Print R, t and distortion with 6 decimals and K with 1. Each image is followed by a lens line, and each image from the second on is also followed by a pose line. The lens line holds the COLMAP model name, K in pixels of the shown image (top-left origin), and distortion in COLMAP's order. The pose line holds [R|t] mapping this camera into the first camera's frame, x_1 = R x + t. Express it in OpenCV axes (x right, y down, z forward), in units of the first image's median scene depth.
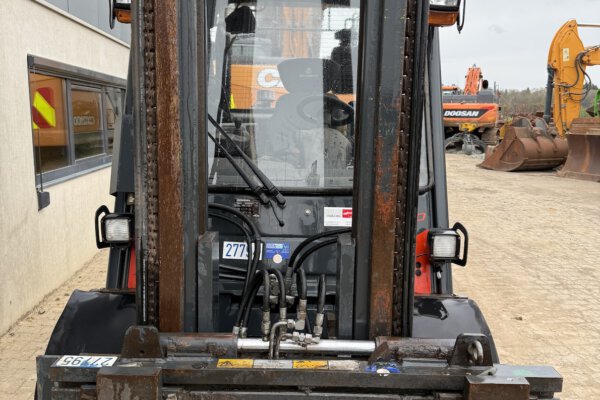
lens RADIAL K [[563.7, 0, 300.0], [0, 563.7, 200.0], [0, 0, 1]] dist [0.057337, -0.001383]
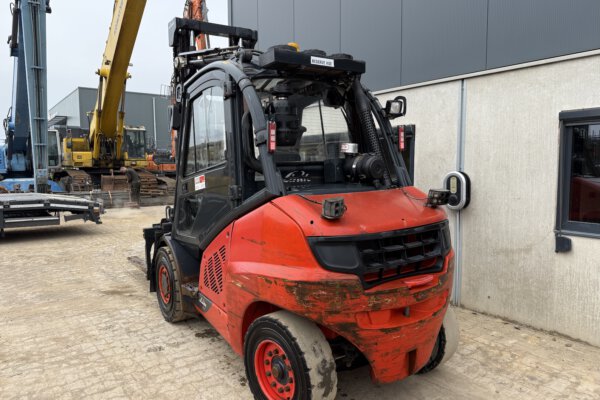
lens RADIAL K [[419.2, 0, 300.0], [0, 419.2, 200.0], [0, 0, 1]] dist [0.068440, -0.085447]
pose [[-0.832161, 0.042420, -0.552909, 0.855718], [-0.085286, 0.975417, 0.203196, -0.428350], [0.547937, 0.216247, -0.808086, 2.849612]]
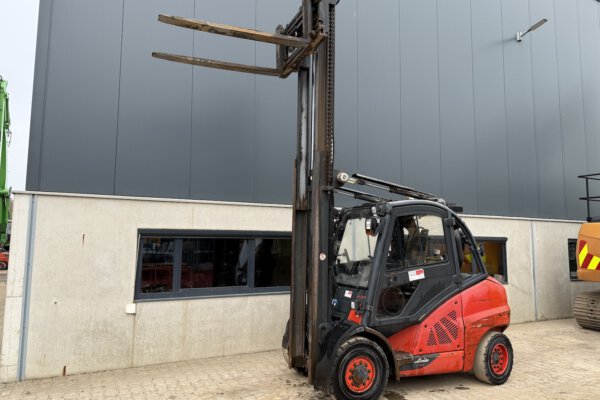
lens RADIAL K [[413.9, 0, 300.0], [0, 413.9, 200.0], [0, 0, 1]] dist [0.056974, -0.077821]
pose [[0.391333, -0.108861, -0.913788, 2.221243], [-0.142657, 0.973798, -0.177104, -0.033086], [0.909125, 0.199664, 0.365549, -0.231814]]
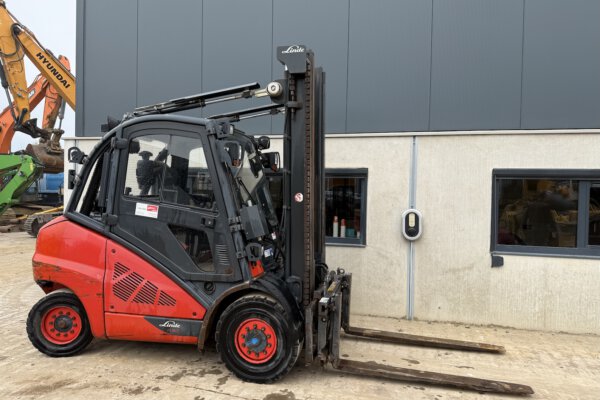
lens RADIAL K [[421.9, 0, 300.0], [0, 421.9, 200.0], [0, 0, 1]] dist [0.037427, -0.036633]
pose [[-0.293715, 0.000808, -0.955893, 1.690448], [-0.165147, 0.984919, 0.051577, -0.286087], [0.941519, 0.173012, -0.289152, 1.686958]]
